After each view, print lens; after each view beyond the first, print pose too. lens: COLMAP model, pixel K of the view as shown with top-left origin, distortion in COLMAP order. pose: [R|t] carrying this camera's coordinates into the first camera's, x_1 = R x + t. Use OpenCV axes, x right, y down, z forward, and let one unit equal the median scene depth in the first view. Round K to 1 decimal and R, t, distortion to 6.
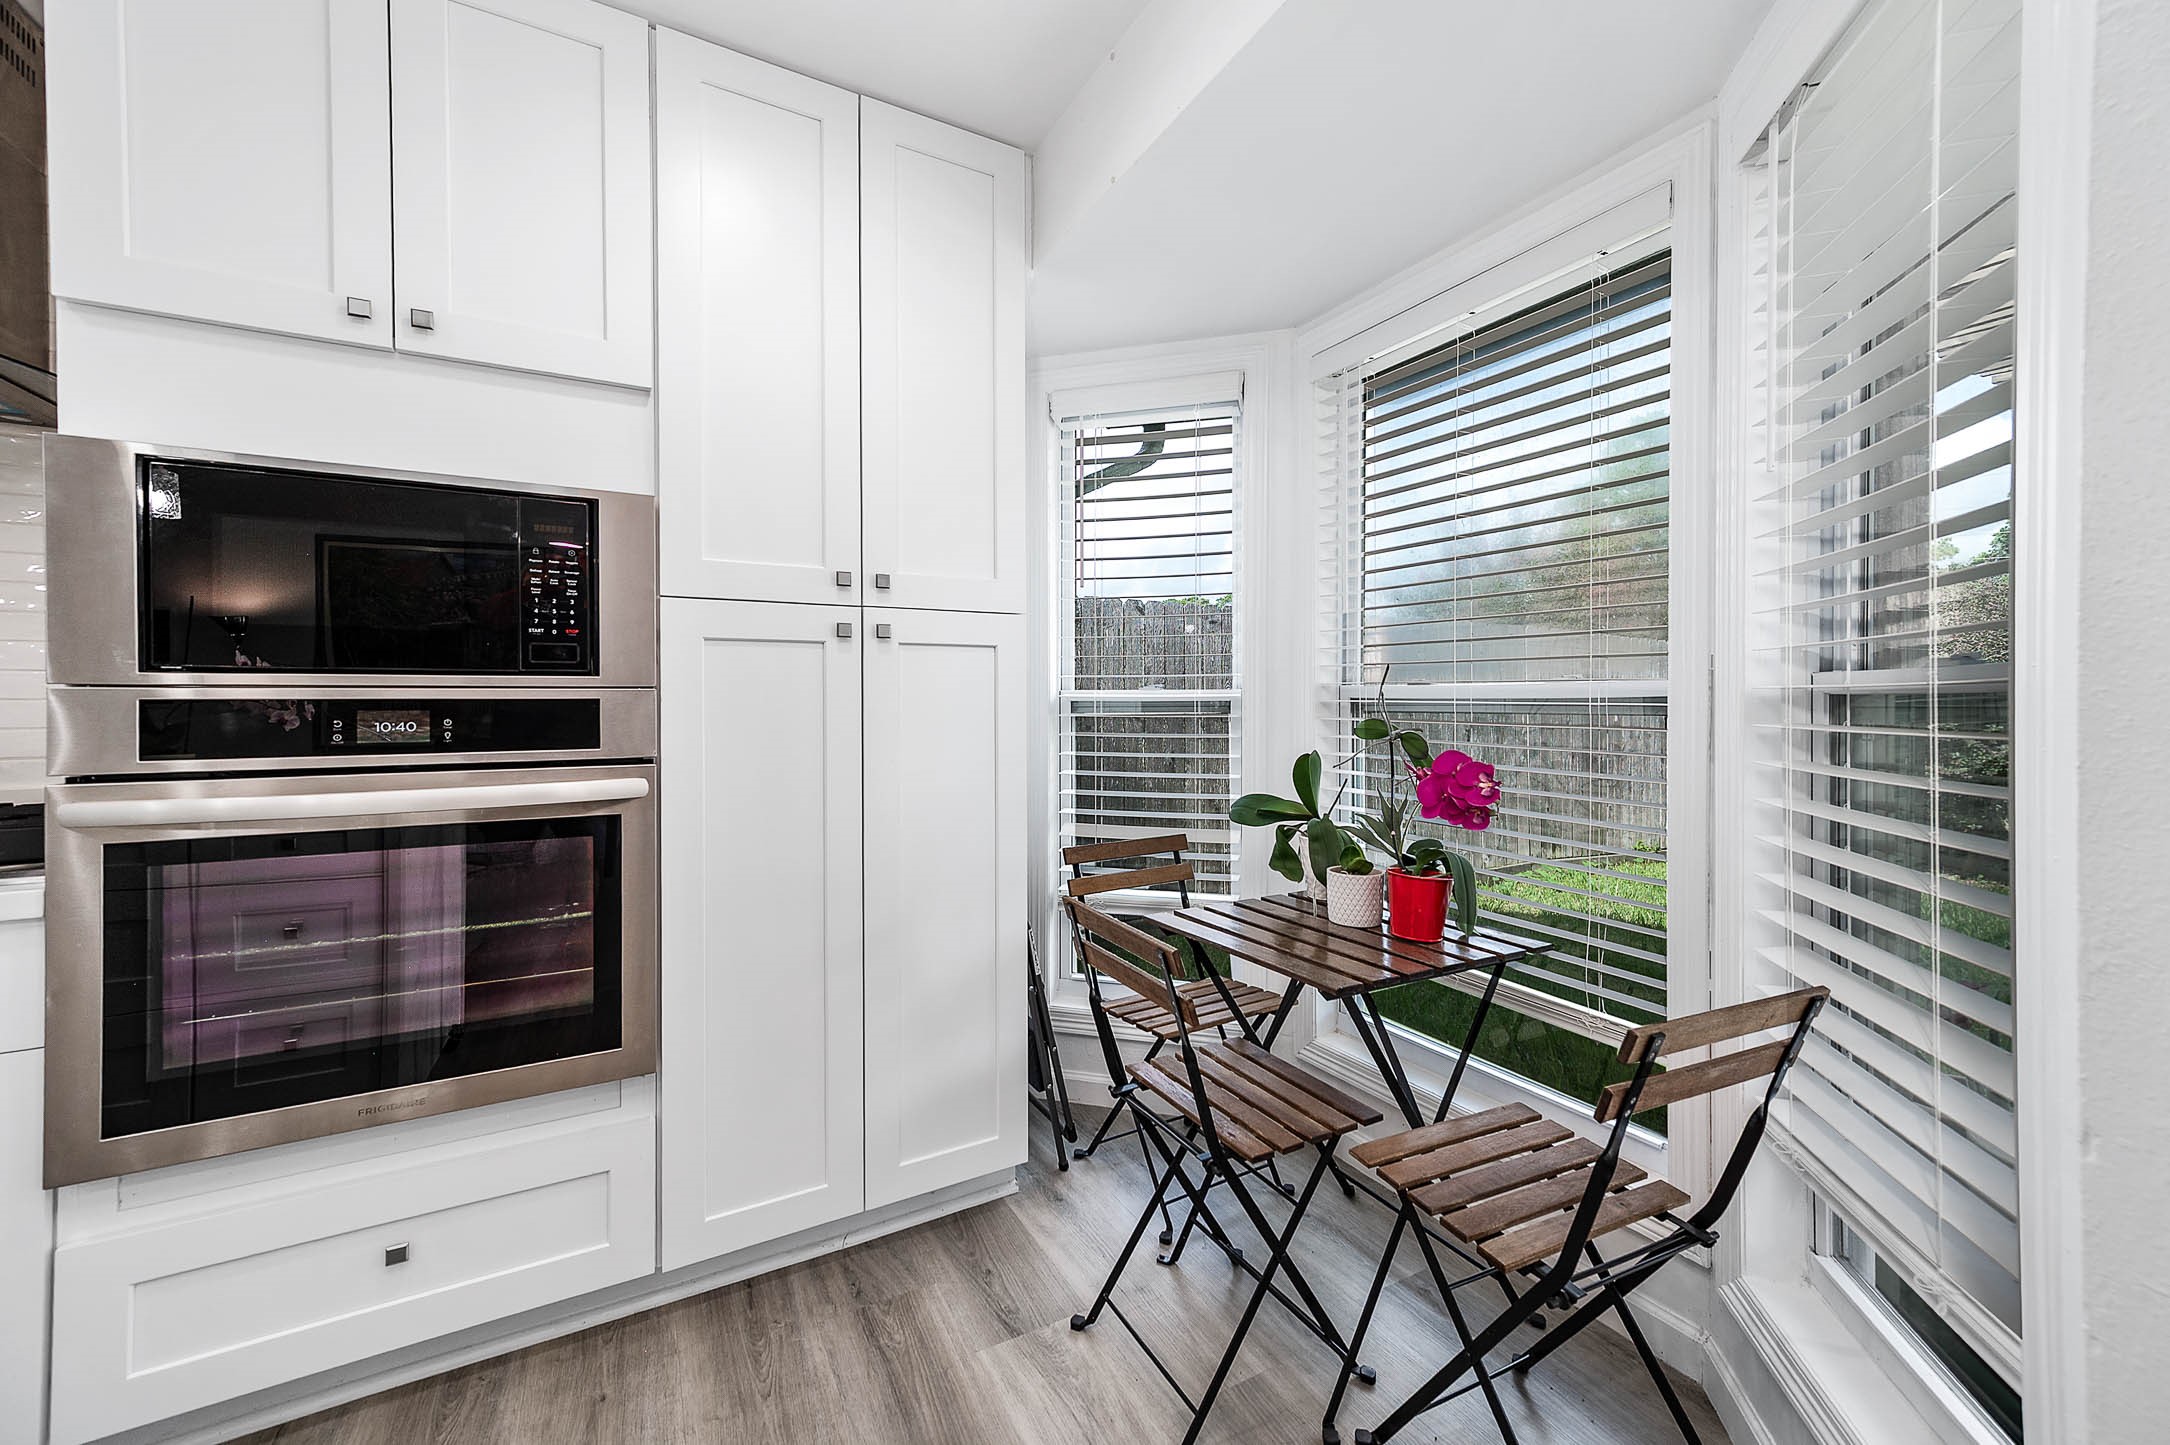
lens RADIAL K [[851.1, 0, 1082.7], [0, 851.1, 705.2], [0, 0, 1]] dist [0.011876, 0.000248]
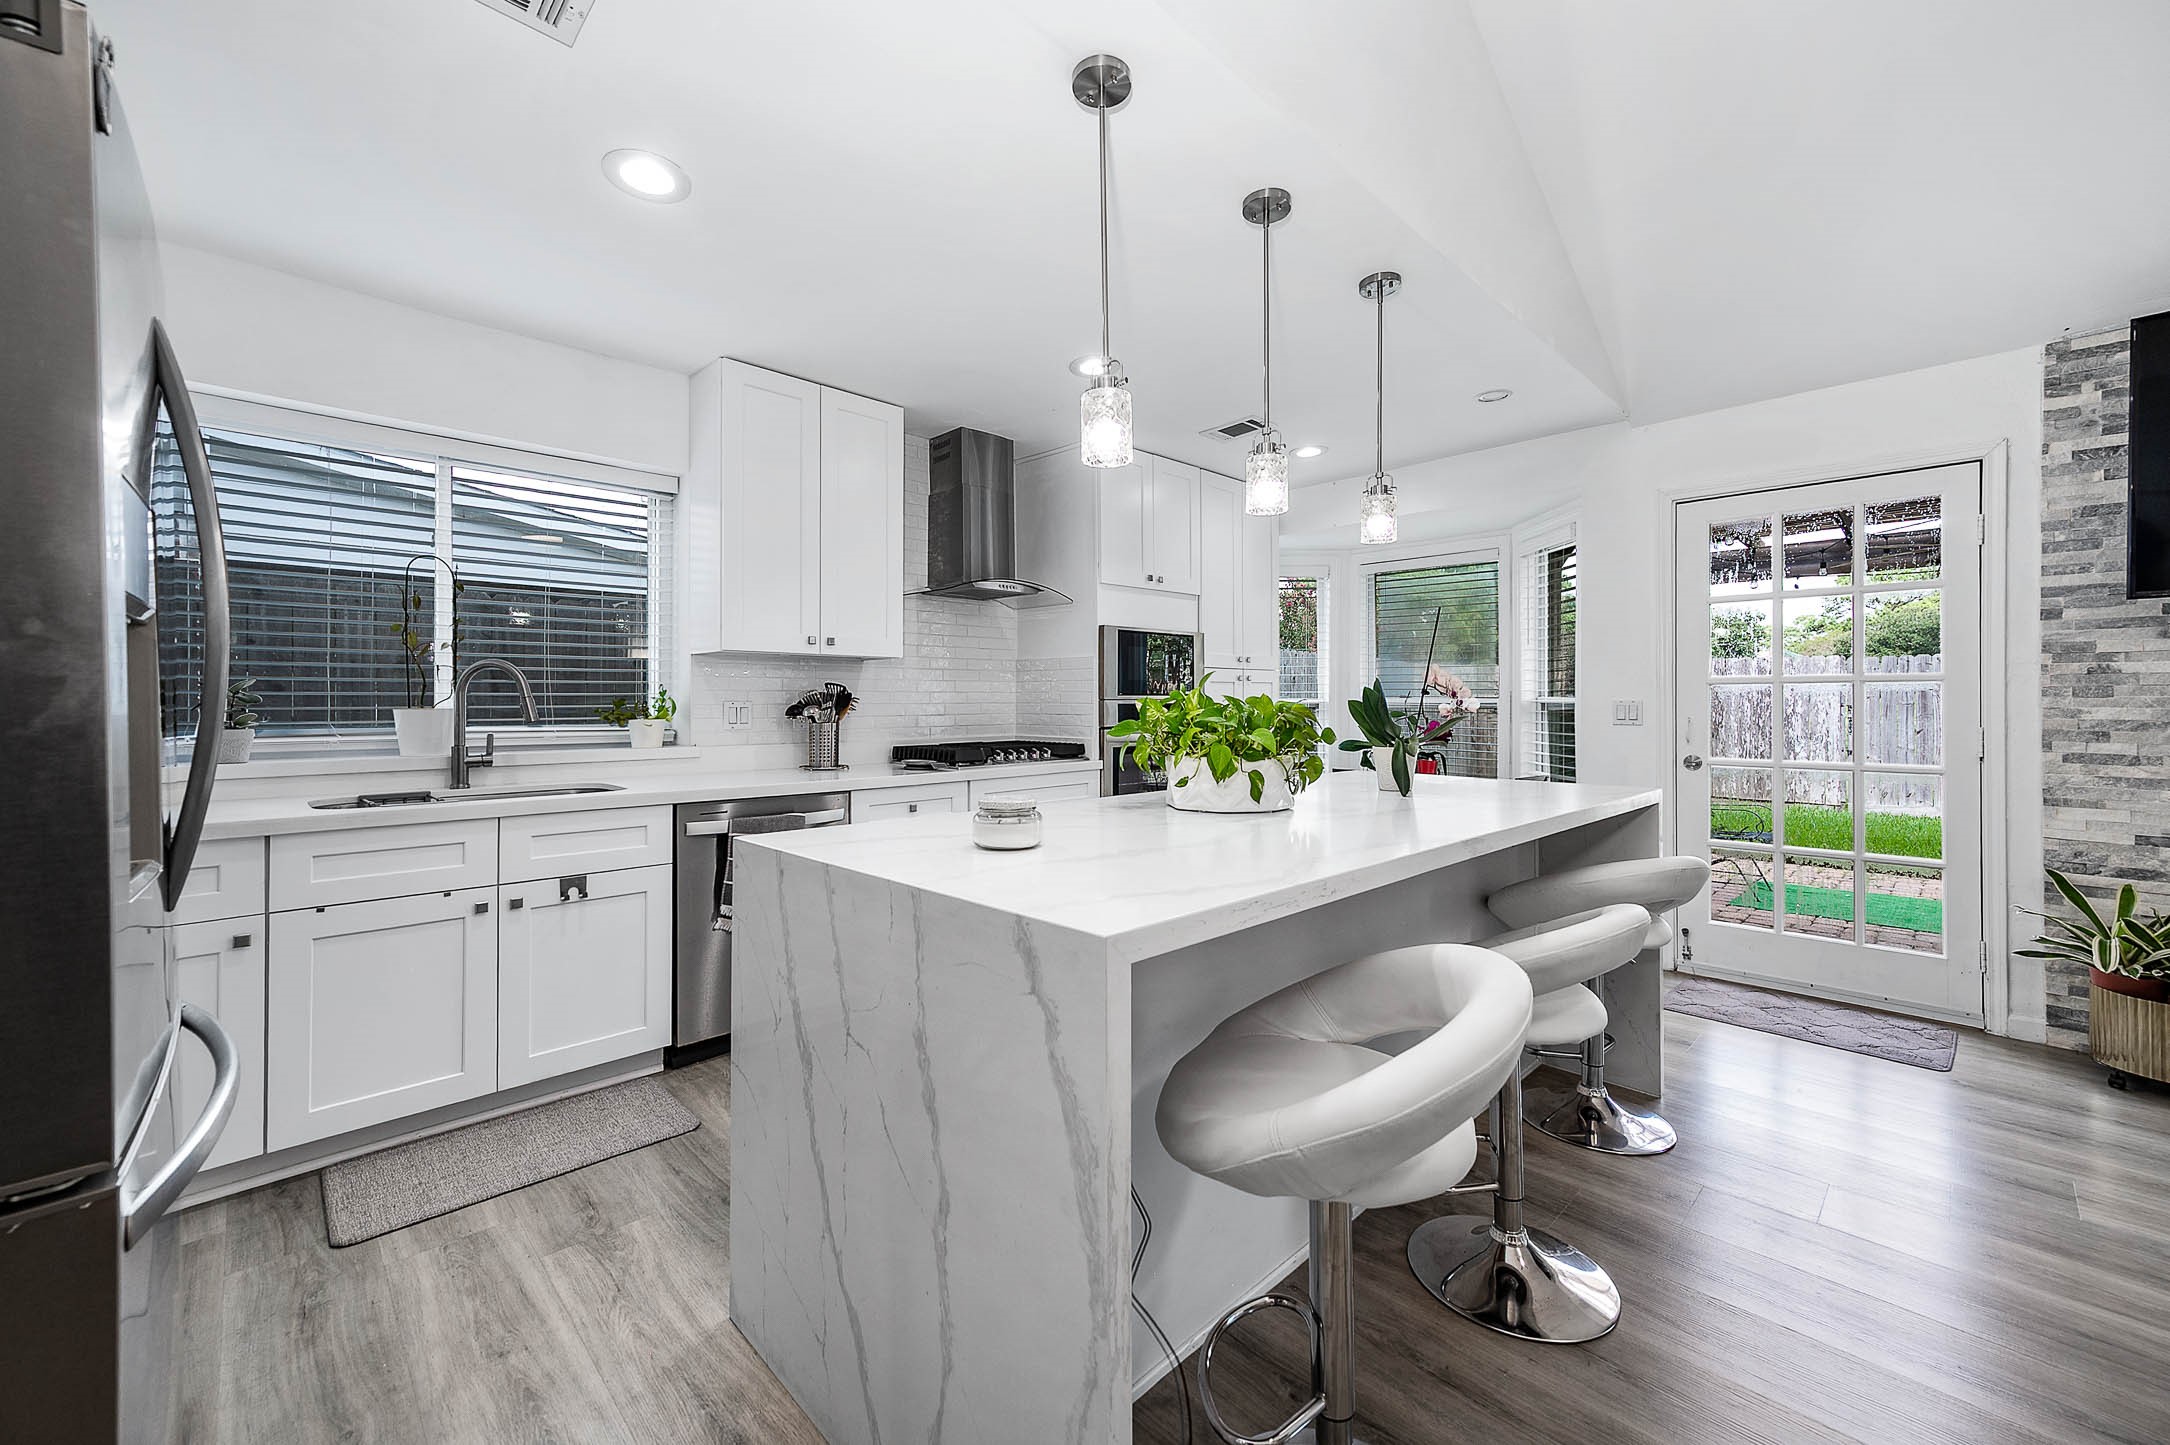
lens RADIAL K [[851.1, 0, 1085.6], [0, 851.1, 701.1], [0, 0, 1]] dist [0.011876, 0.000248]
pose [[0.963957, 0.002124, 0.266049, -1.478081], [-0.001286, 0.999994, -0.003322, -0.003405], [-0.266055, 0.002860, 0.963954, -1.497279]]
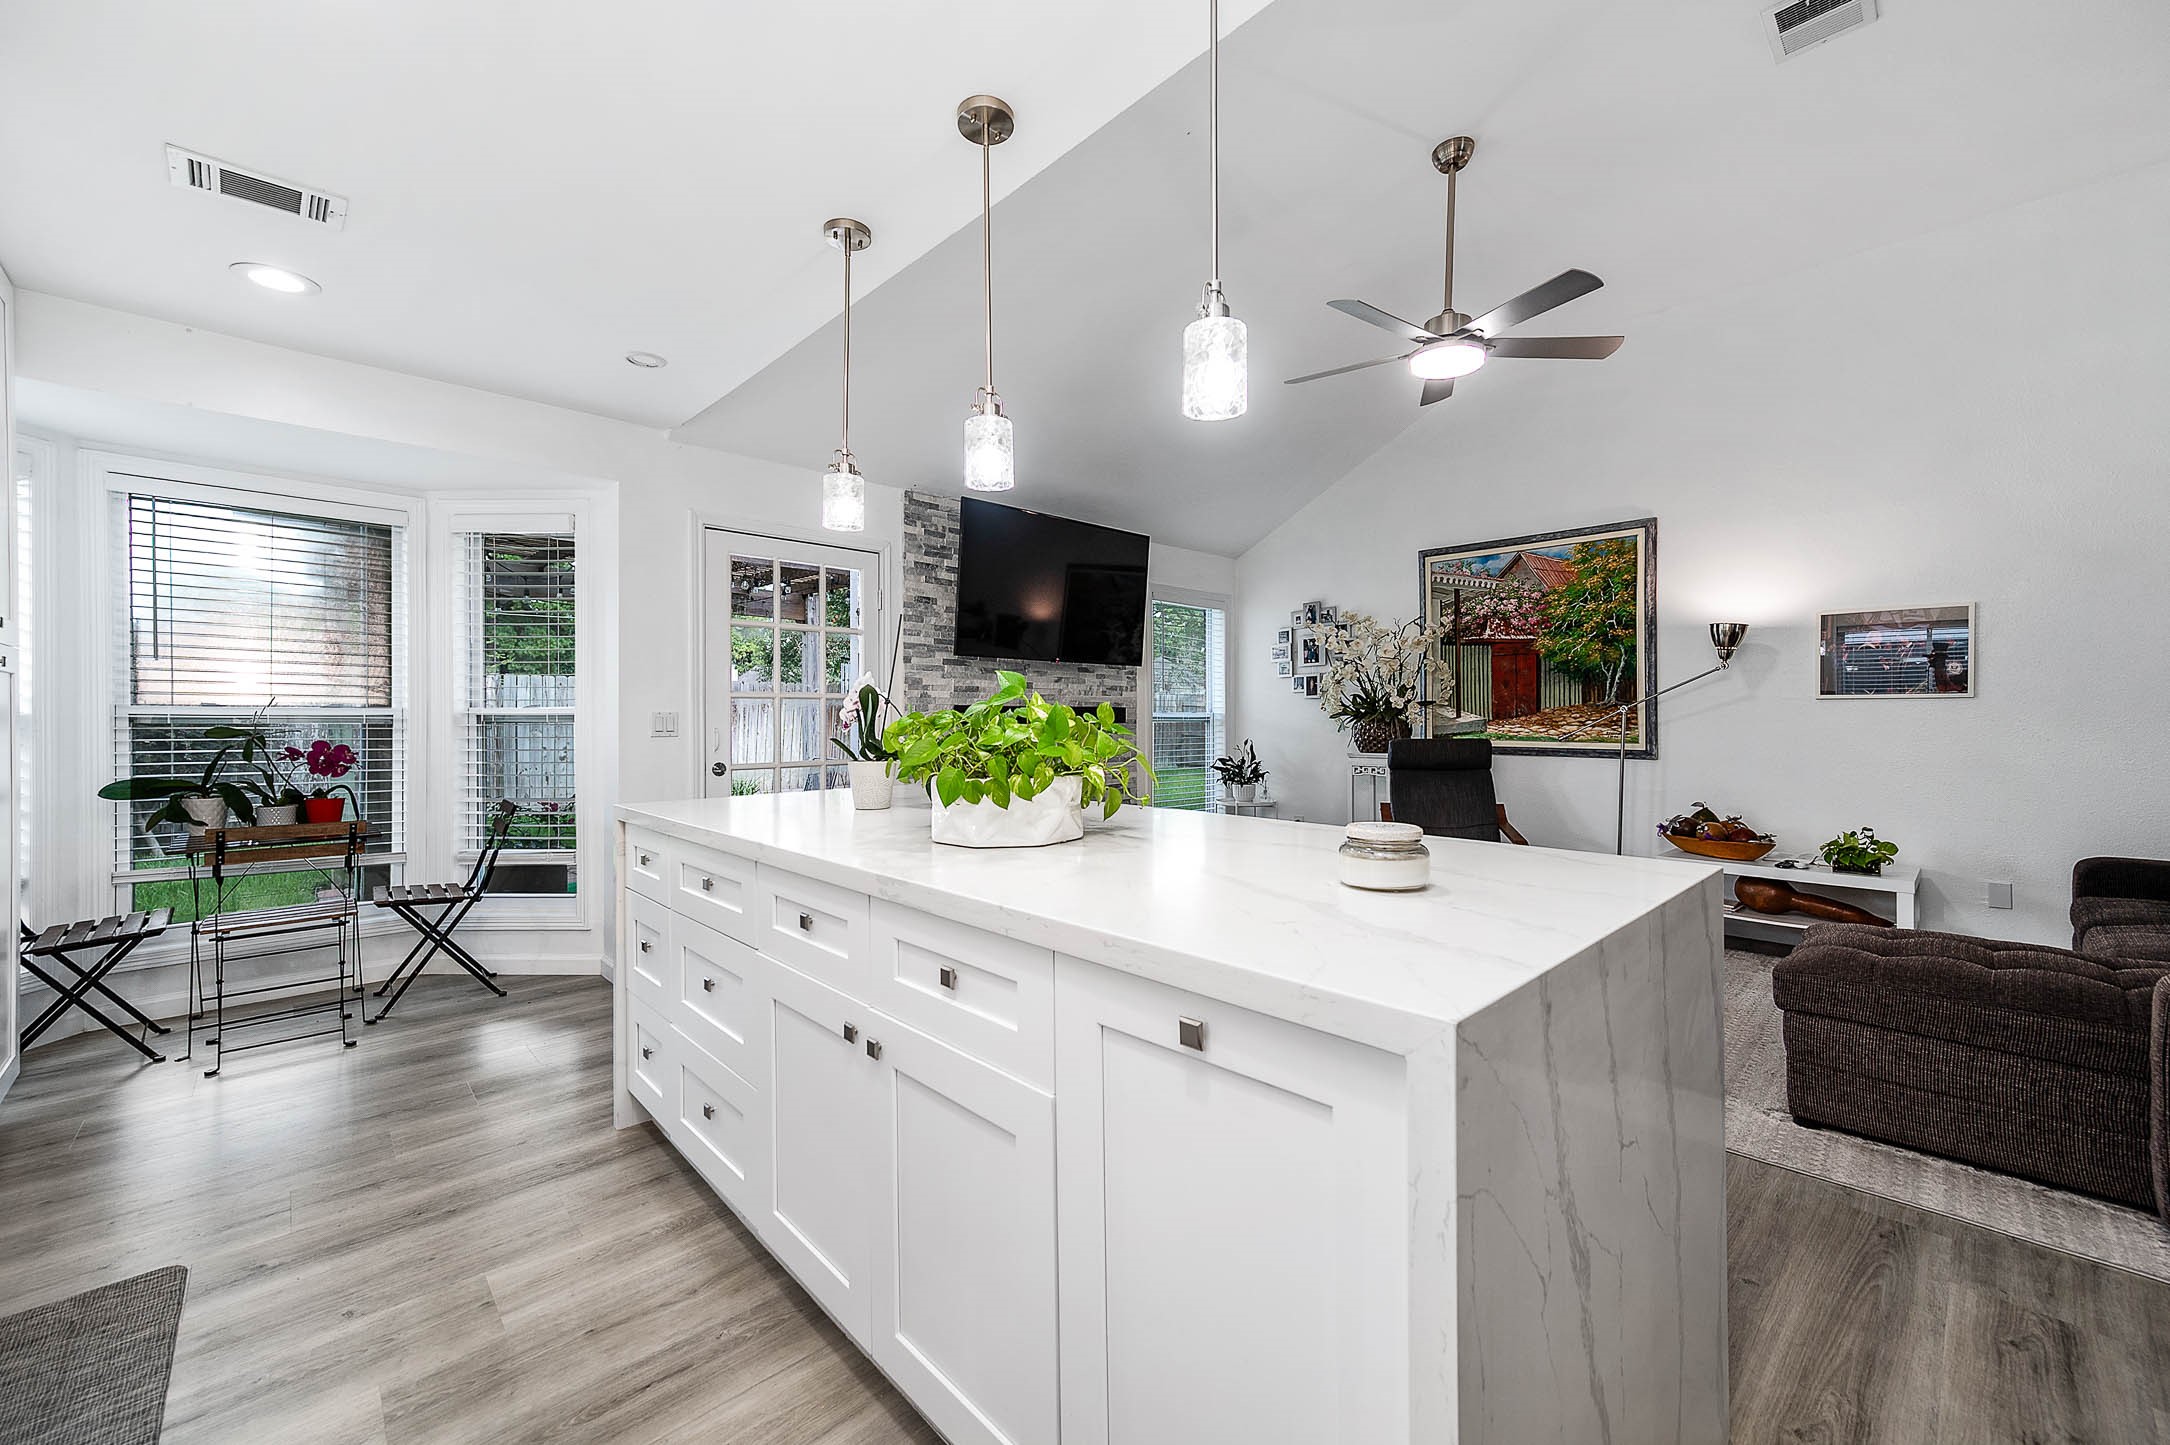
lens RADIAL K [[851.1, 0, 1083.2], [0, 851.1, 716.9], [0, 0, 1]] dist [0.011876, 0.000248]
pose [[-0.249340, 0.001998, 0.968414, -1.929415], [0.002118, 0.999997, -0.001518, 0.003910], [-0.968414, 0.001673, -0.249343, -0.255417]]
